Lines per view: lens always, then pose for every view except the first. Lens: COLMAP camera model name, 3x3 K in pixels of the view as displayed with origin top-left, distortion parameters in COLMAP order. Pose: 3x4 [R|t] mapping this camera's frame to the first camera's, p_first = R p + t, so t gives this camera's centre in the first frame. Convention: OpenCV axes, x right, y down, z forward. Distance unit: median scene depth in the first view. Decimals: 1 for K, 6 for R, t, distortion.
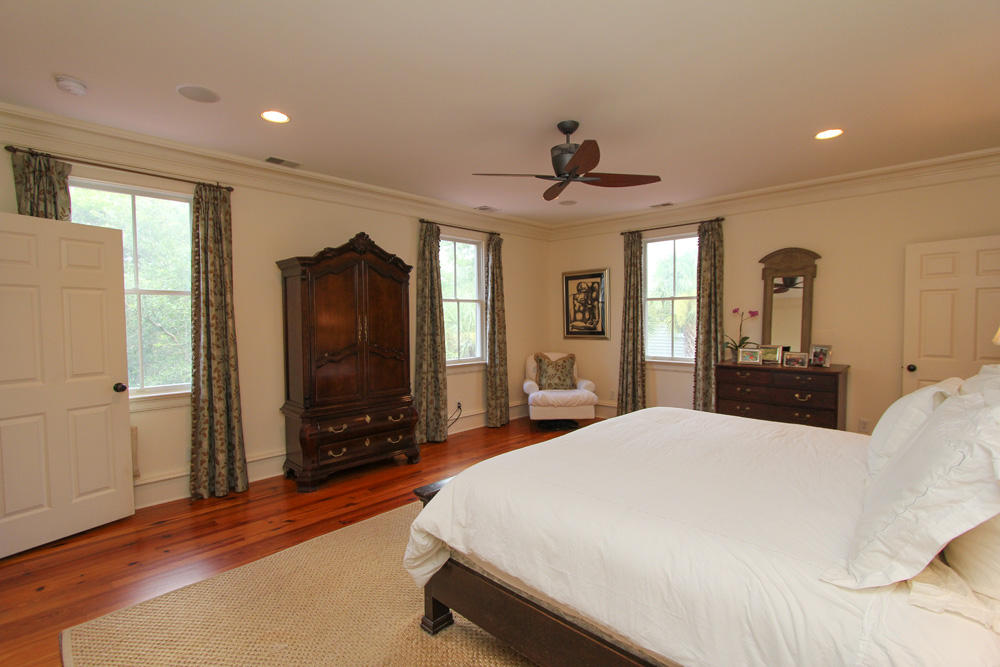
lens RADIAL K [[470.7, 0, 501.1], [0, 470.7, 338.7], [0, 0, 1]] dist [-0.016407, 0.000540]
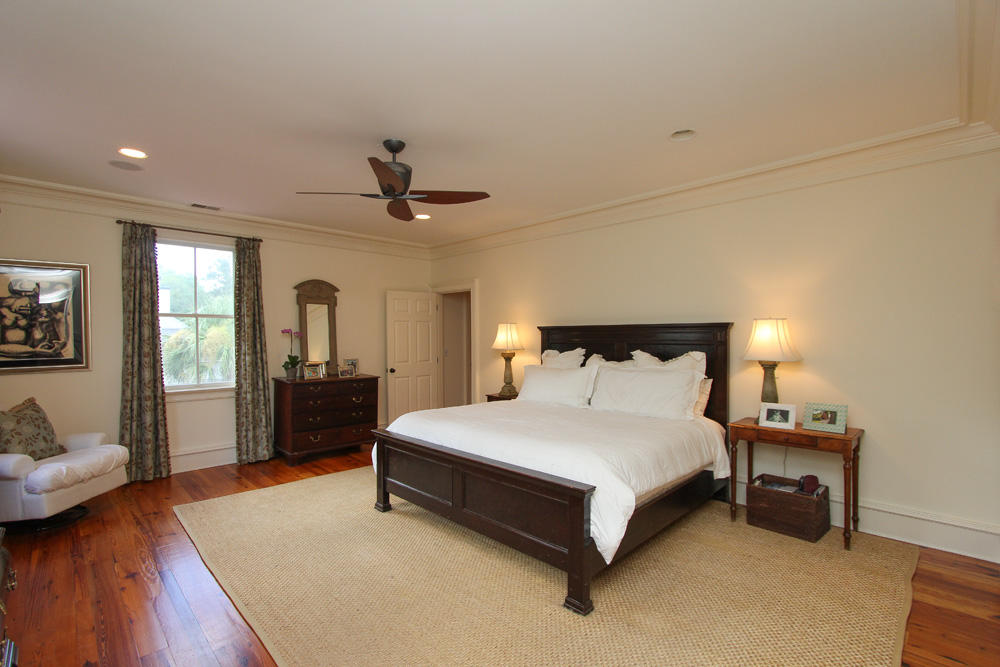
lens RADIAL K [[470.7, 0, 501.1], [0, 470.7, 338.7], [0, 0, 1]] dist [-0.016407, 0.000540]
pose [[0.012703, -0.005533, 0.999904, -0.507004], [0.039238, 0.999217, 0.005031, -0.026978], [-0.999149, 0.039170, 0.012911, 0.456977]]
